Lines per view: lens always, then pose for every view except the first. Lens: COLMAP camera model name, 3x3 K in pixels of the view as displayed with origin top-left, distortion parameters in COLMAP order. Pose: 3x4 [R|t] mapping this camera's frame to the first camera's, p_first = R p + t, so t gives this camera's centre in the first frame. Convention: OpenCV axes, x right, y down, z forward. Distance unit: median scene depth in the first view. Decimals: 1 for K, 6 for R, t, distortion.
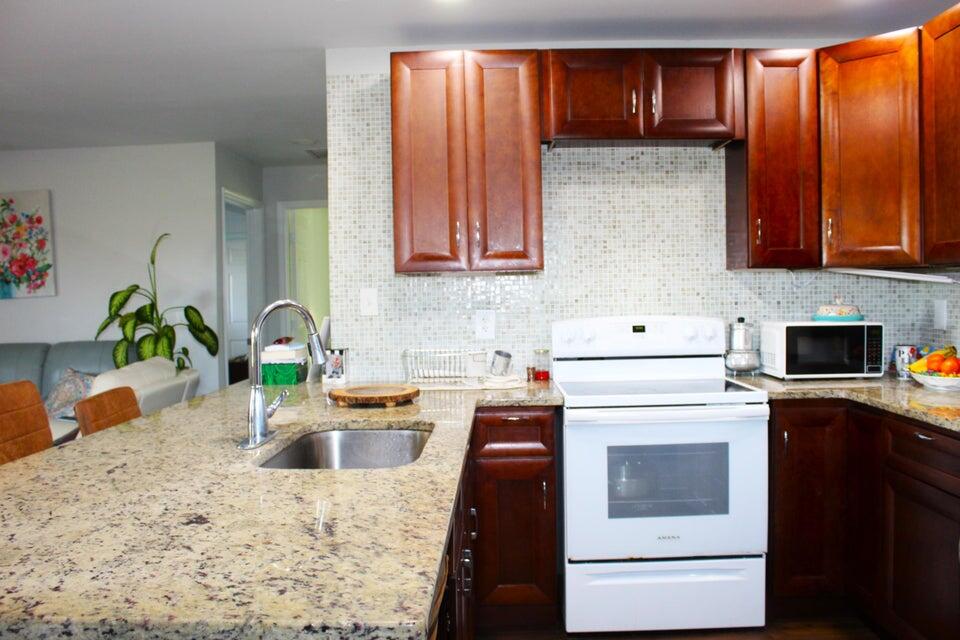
lens RADIAL K [[811.3, 0, 480.0], [0, 811.3, 320.0], [0, 0, 1]] dist [-0.162289, 0.150323]
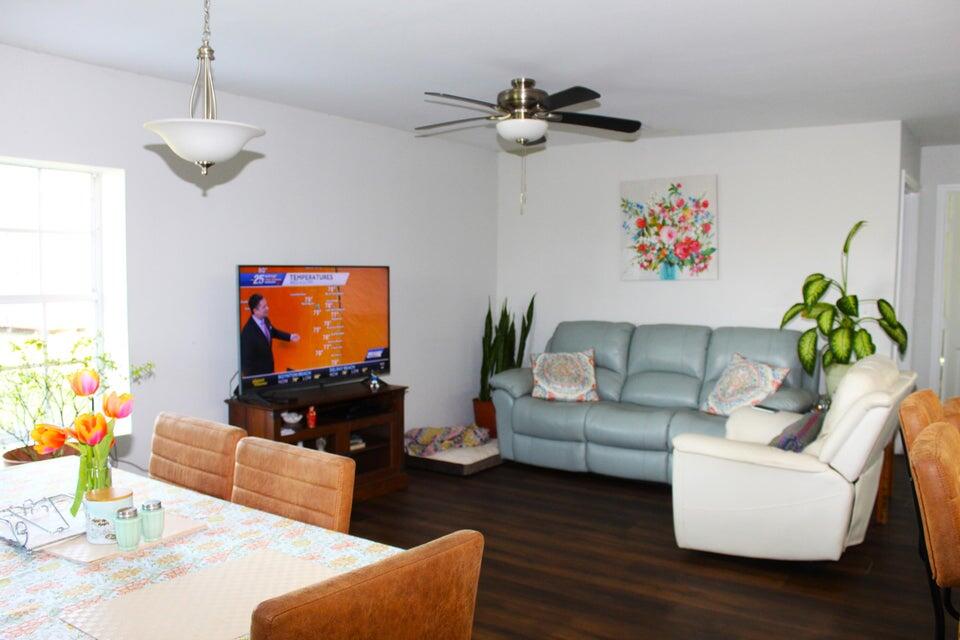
lens RADIAL K [[811.3, 0, 480.0], [0, 811.3, 320.0], [0, 0, 1]] dist [-0.162289, 0.150323]
pose [[0.827063, 0.067008, -0.558101, -0.343259], [-0.051212, 0.997723, 0.043899, -0.013811], [0.559772, -0.007725, 0.828611, -0.033124]]
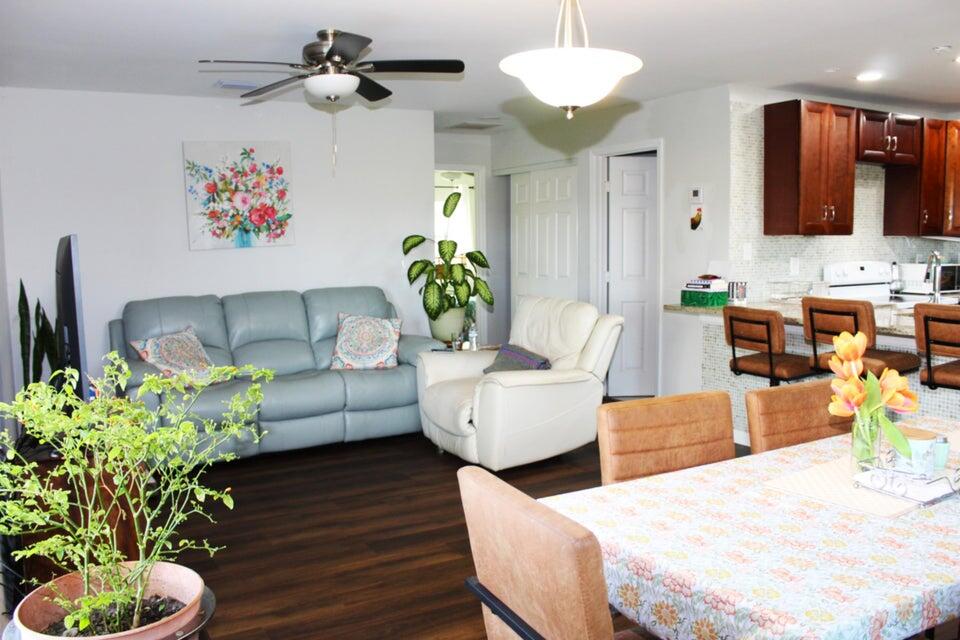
lens RADIAL K [[804.1, 0, 480.0], [0, 804.1, 320.0], [0, 0, 1]] dist [-0.166126, 0.151105]
pose [[0.861677, -0.040389, 0.505847, -1.365735], [0.010875, 0.998068, 0.061165, 0.010216], [-0.507340, -0.047204, 0.860452, -0.054274]]
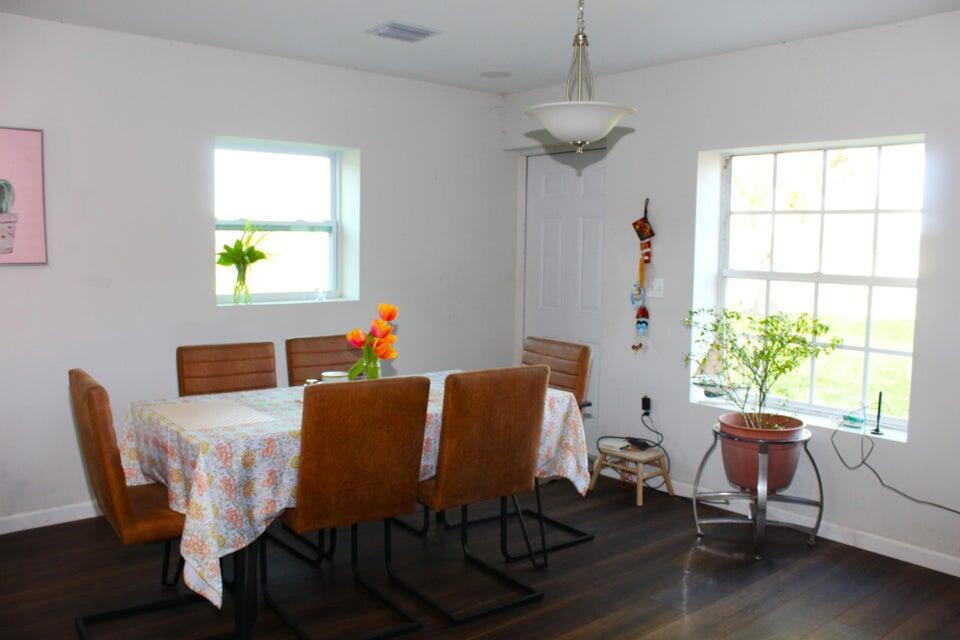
lens RADIAL K [[811.3, 0, 480.0], [0, 811.3, 320.0], [0, 0, 1]] dist [-0.162289, 0.150323]
pose [[-0.750788, 0.077647, -0.655963, -0.368289], [-0.021826, 0.989608, 0.142123, -0.053453], [0.660182, 0.121021, -0.741292, 1.008927]]
